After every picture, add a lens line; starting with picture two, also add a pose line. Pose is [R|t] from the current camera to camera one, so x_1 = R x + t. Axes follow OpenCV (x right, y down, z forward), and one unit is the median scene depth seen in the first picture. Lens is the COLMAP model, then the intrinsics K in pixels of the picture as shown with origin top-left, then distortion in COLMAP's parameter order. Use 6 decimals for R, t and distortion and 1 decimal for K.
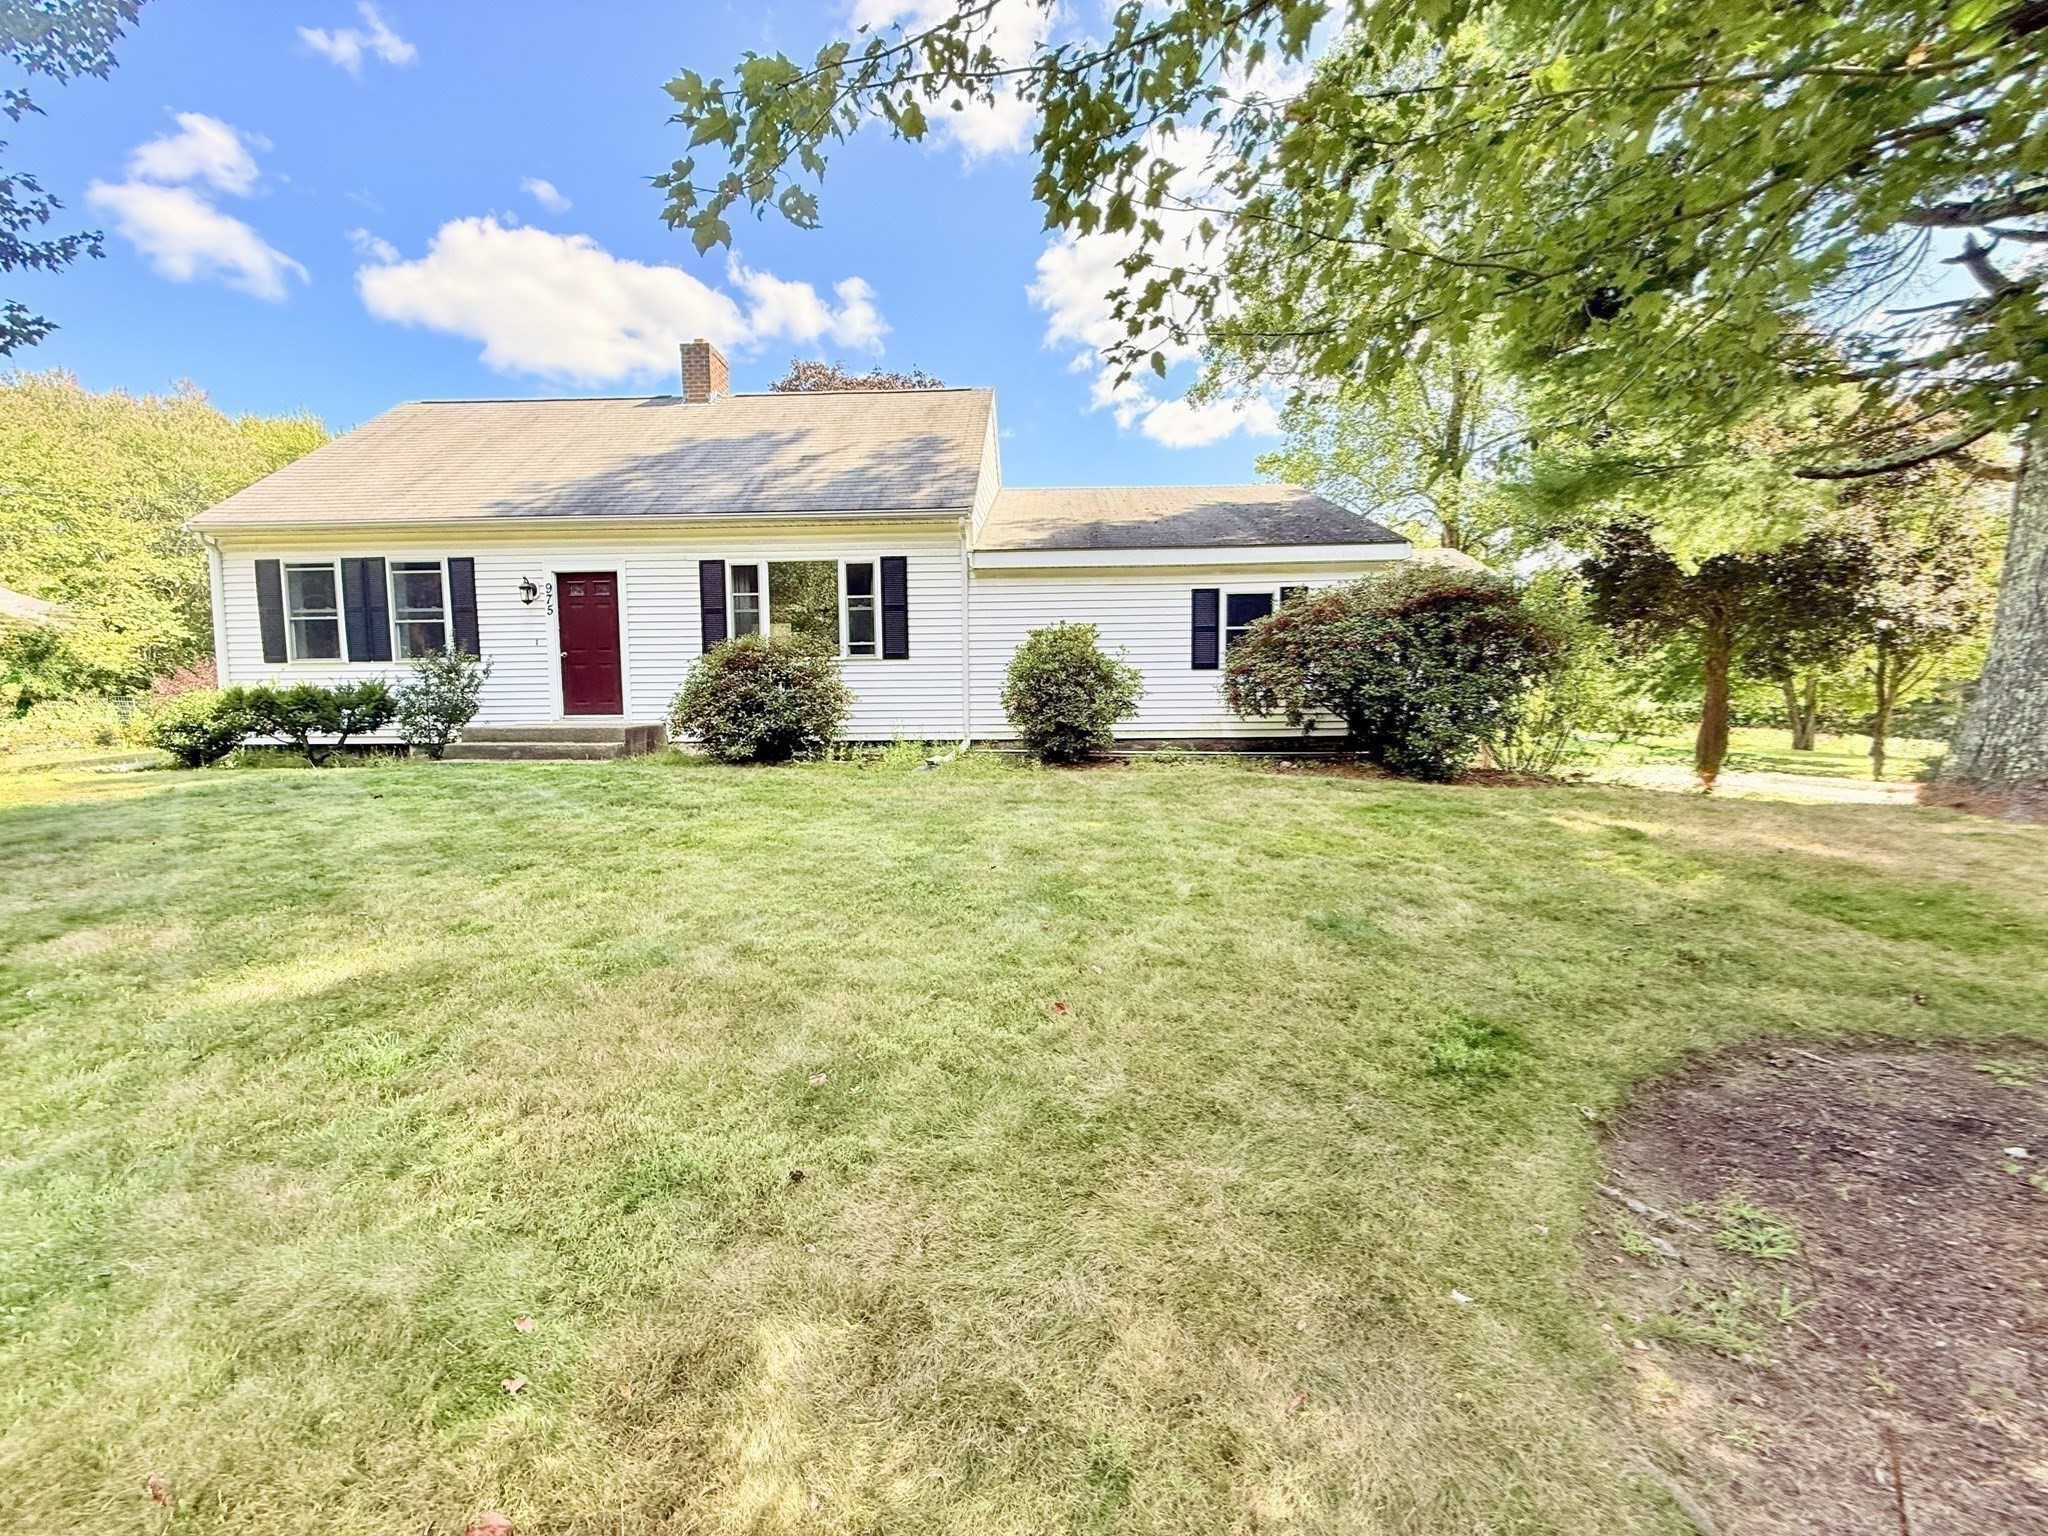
lens RADIAL K [[811.9, 0, 1029.6], [0, 811.9, 773.0], [0, 0, 1]] dist [-0.000992, -0.000409]
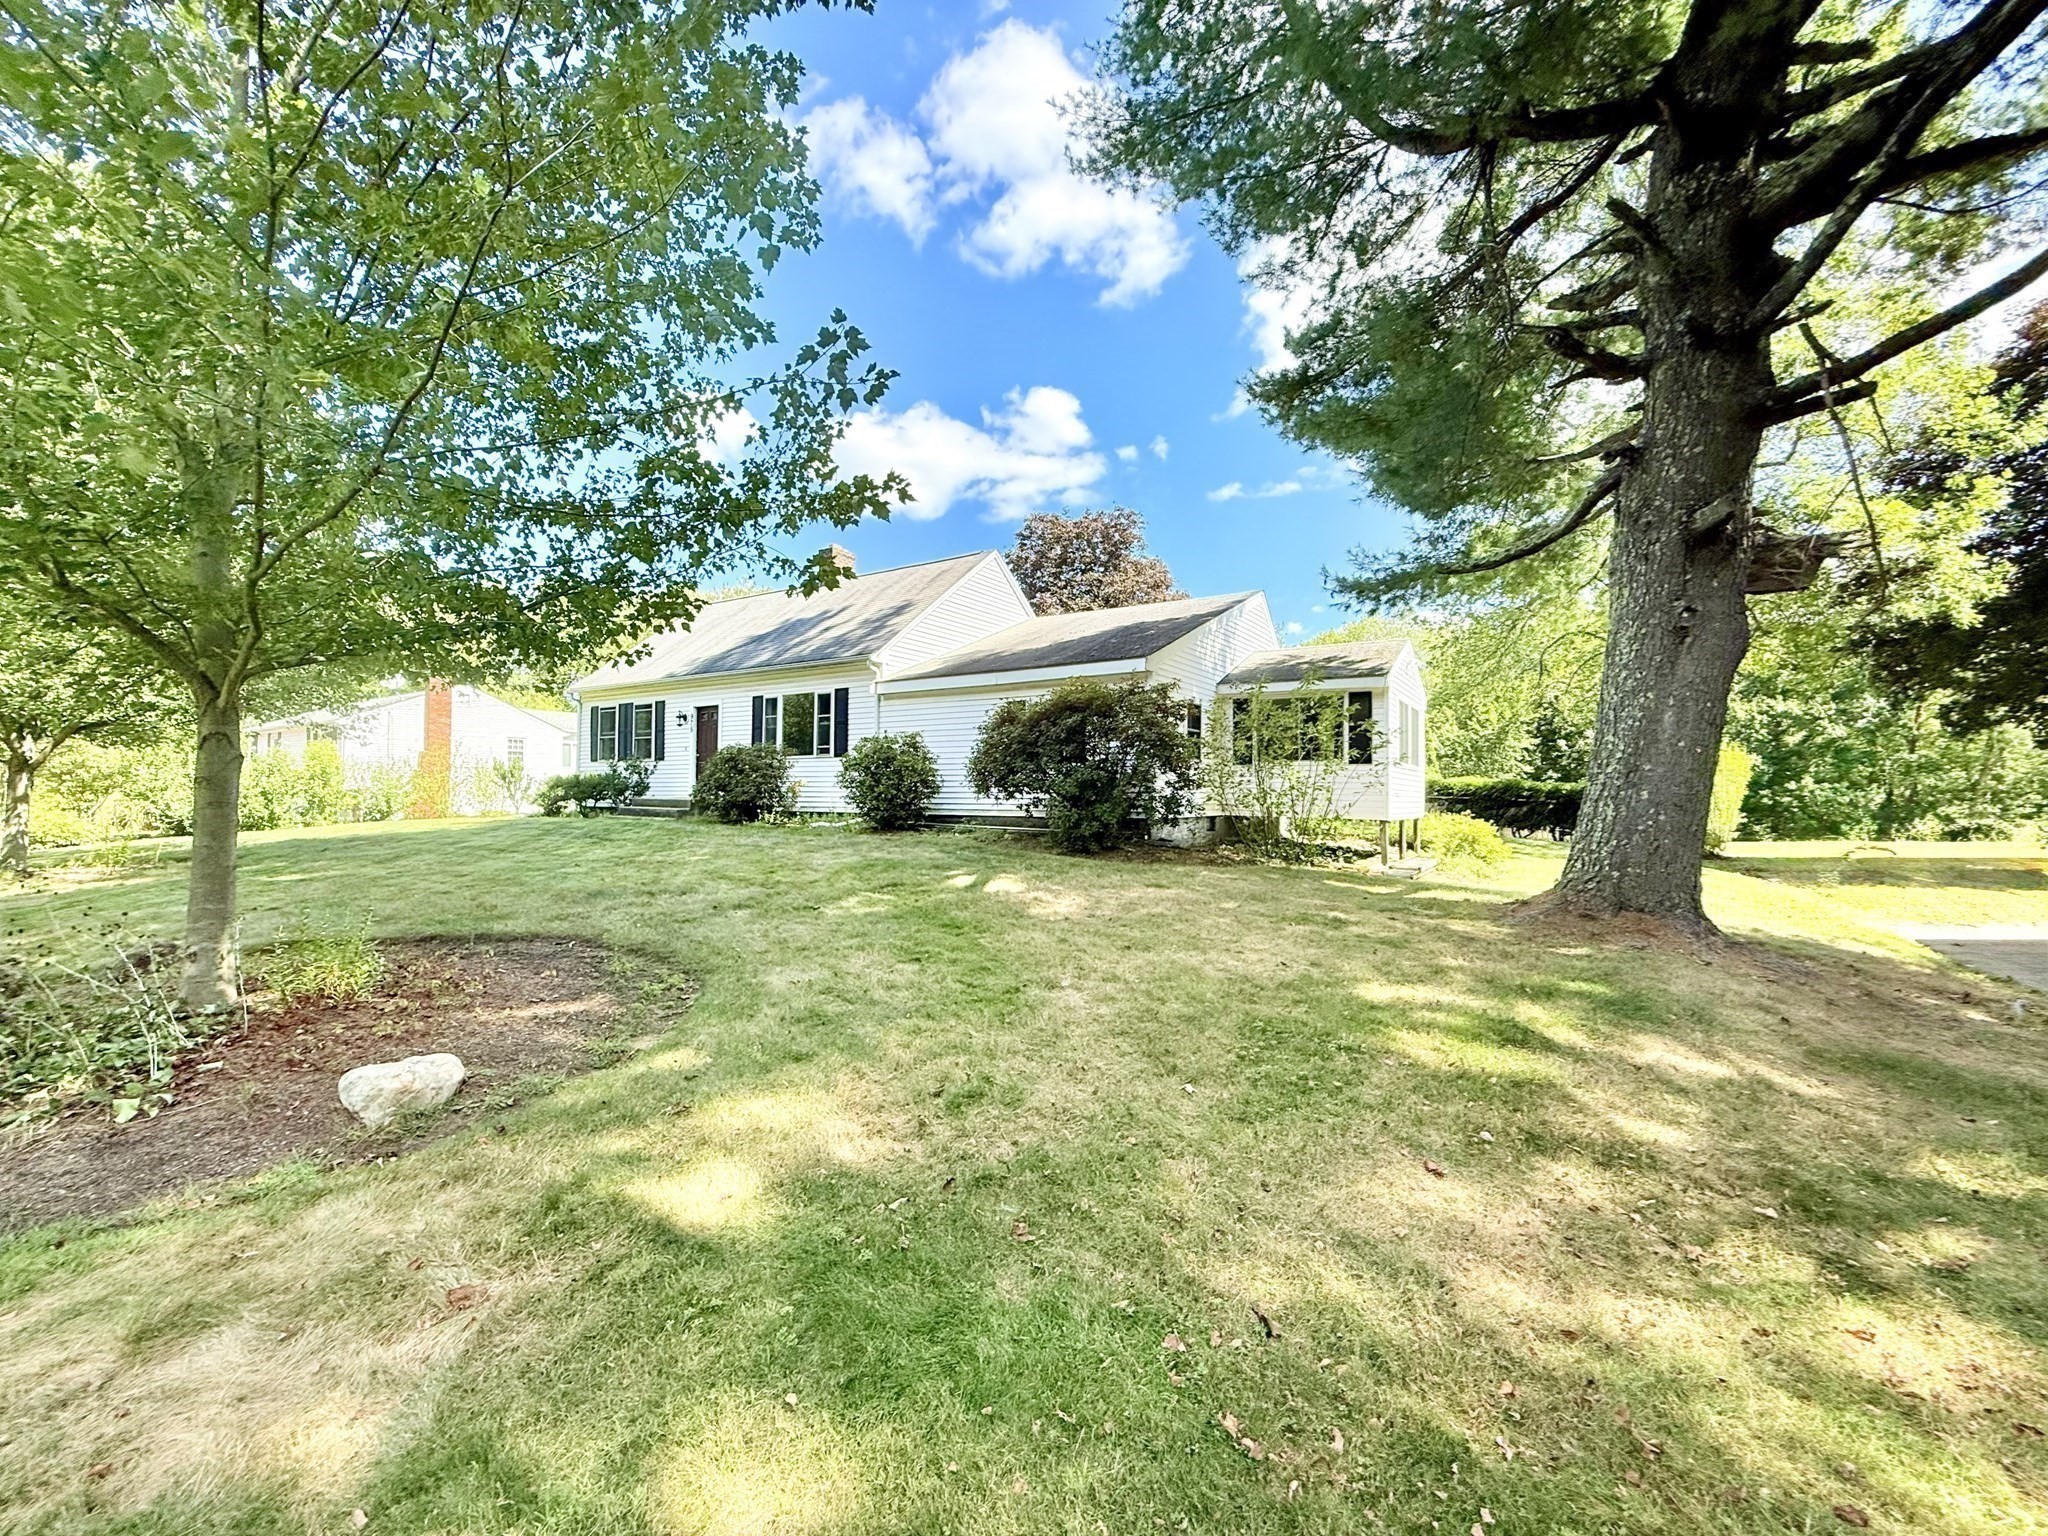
lens RADIAL K [[811.9, 0, 1029.6], [0, 811.9, 773.0], [0, 0, 1]] dist [-0.000992, -0.000409]
pose [[0.876053, -0.000410, -0.482214, 0.848994], [-0.055100, 0.993365, -0.100946, 0.019014], [0.479056, 0.115004, 0.870218, -0.113007]]
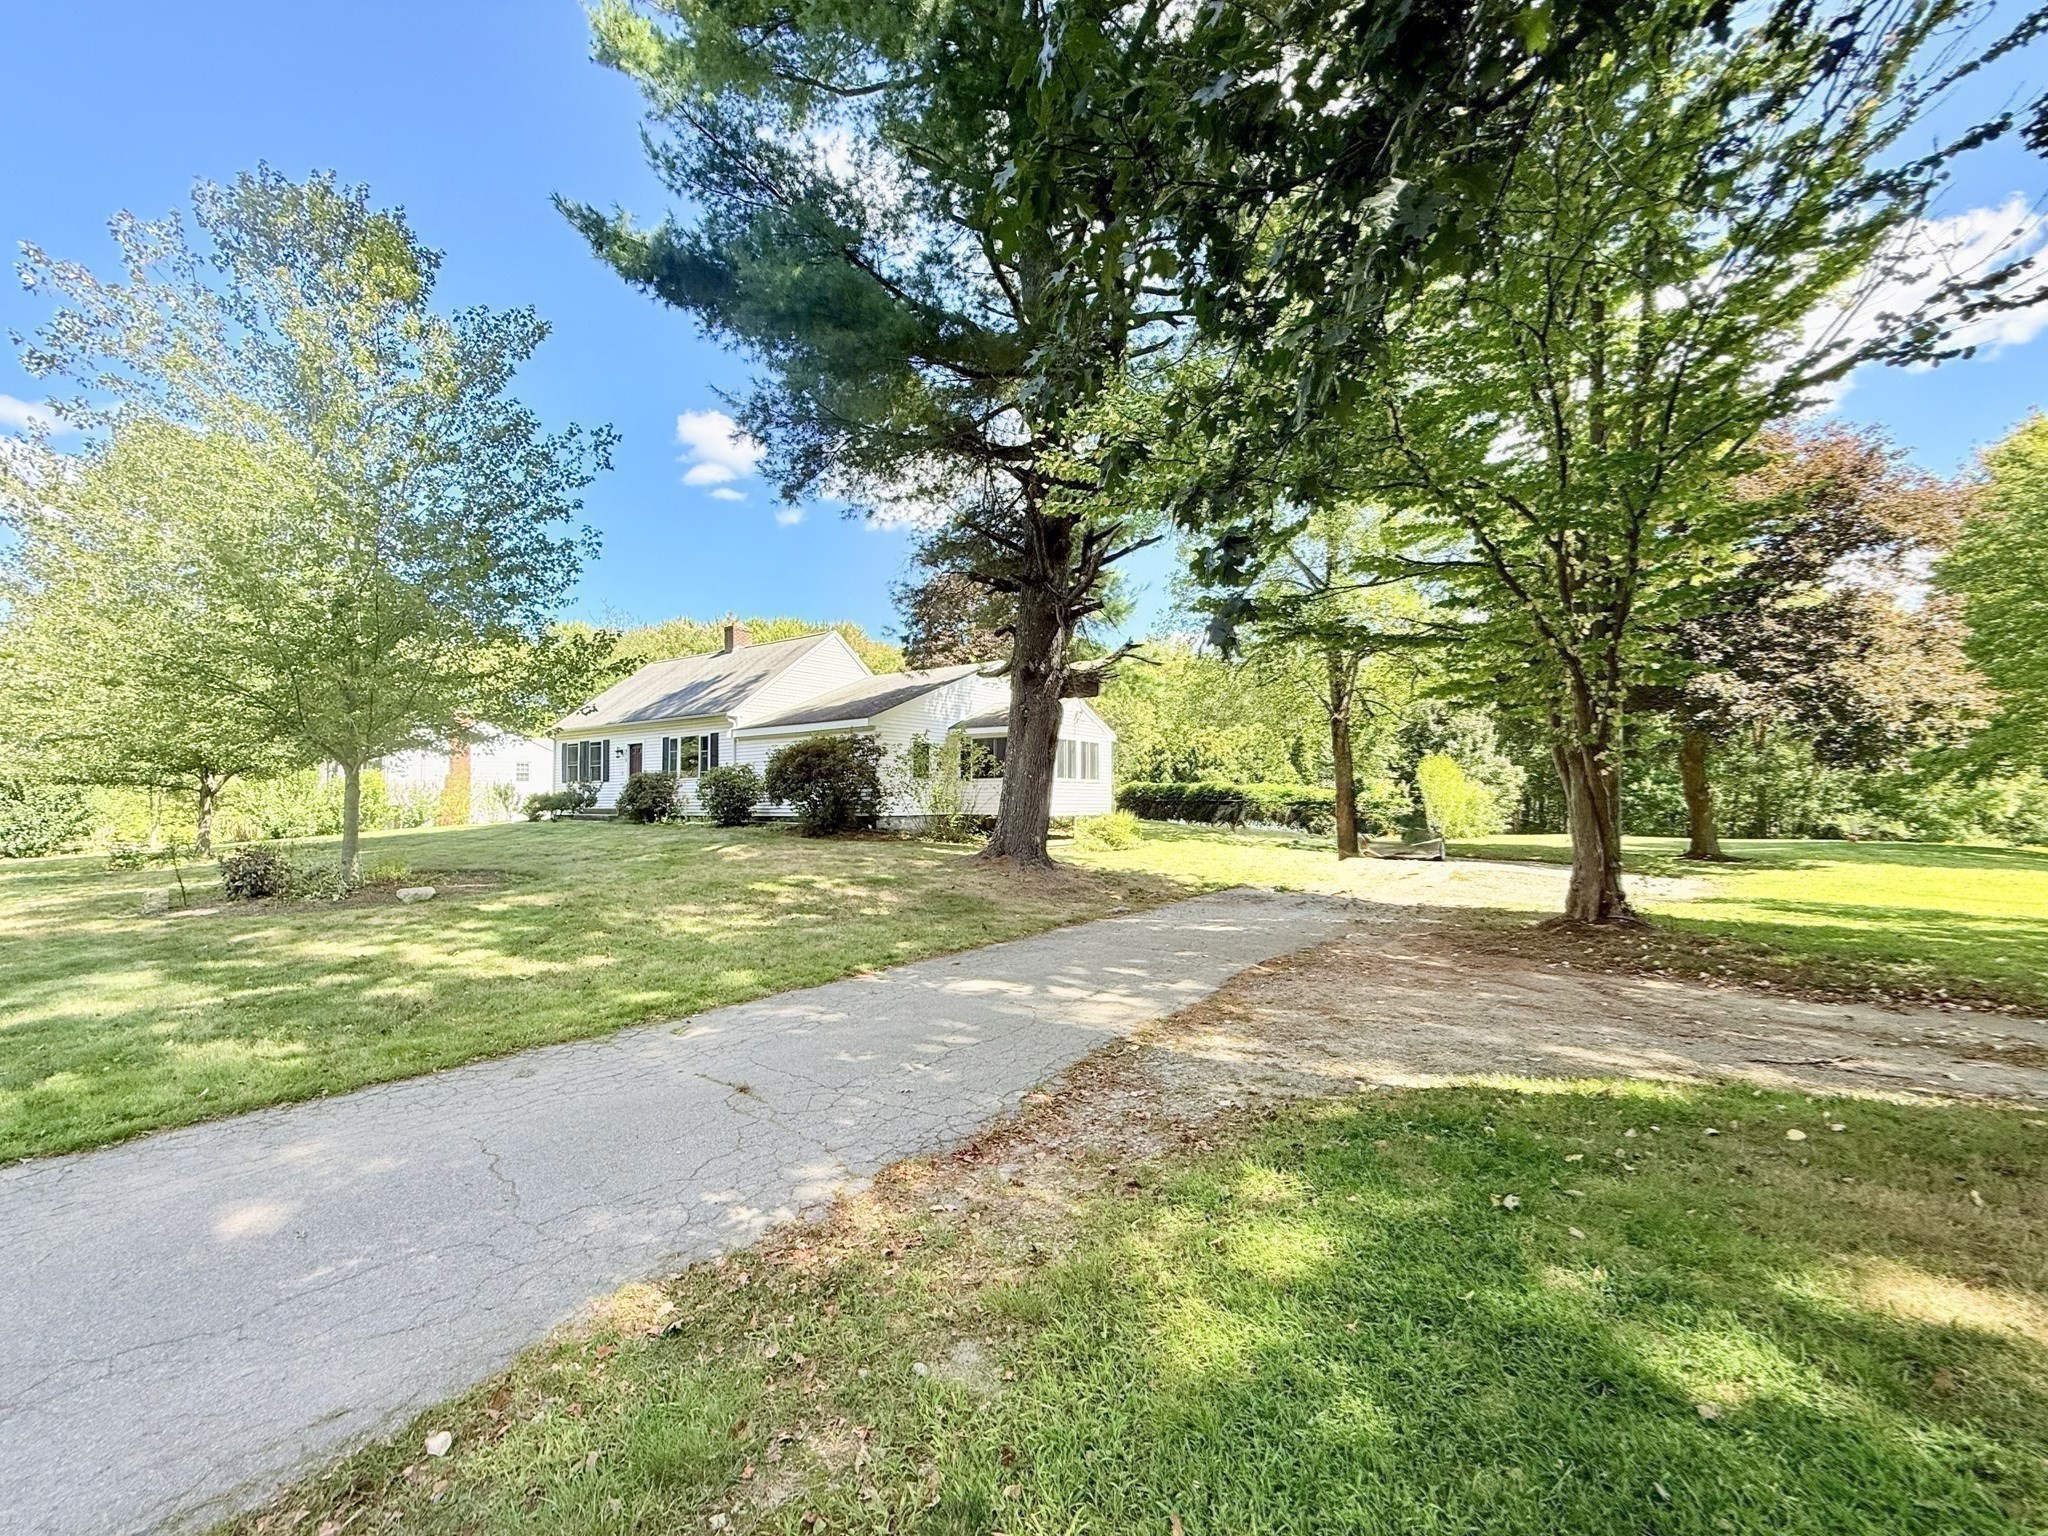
lens RADIAL K [[811.9, 0, 1029.6], [0, 811.9, 773.0], [0, 0, 1]] dist [-0.000992, -0.000409]
pose [[0.861994, -0.017626, -0.506612, 1.701645], [-0.044592, 0.992884, -0.110418, 0.050292], [0.504953, 0.117770, 0.855075, -0.457354]]
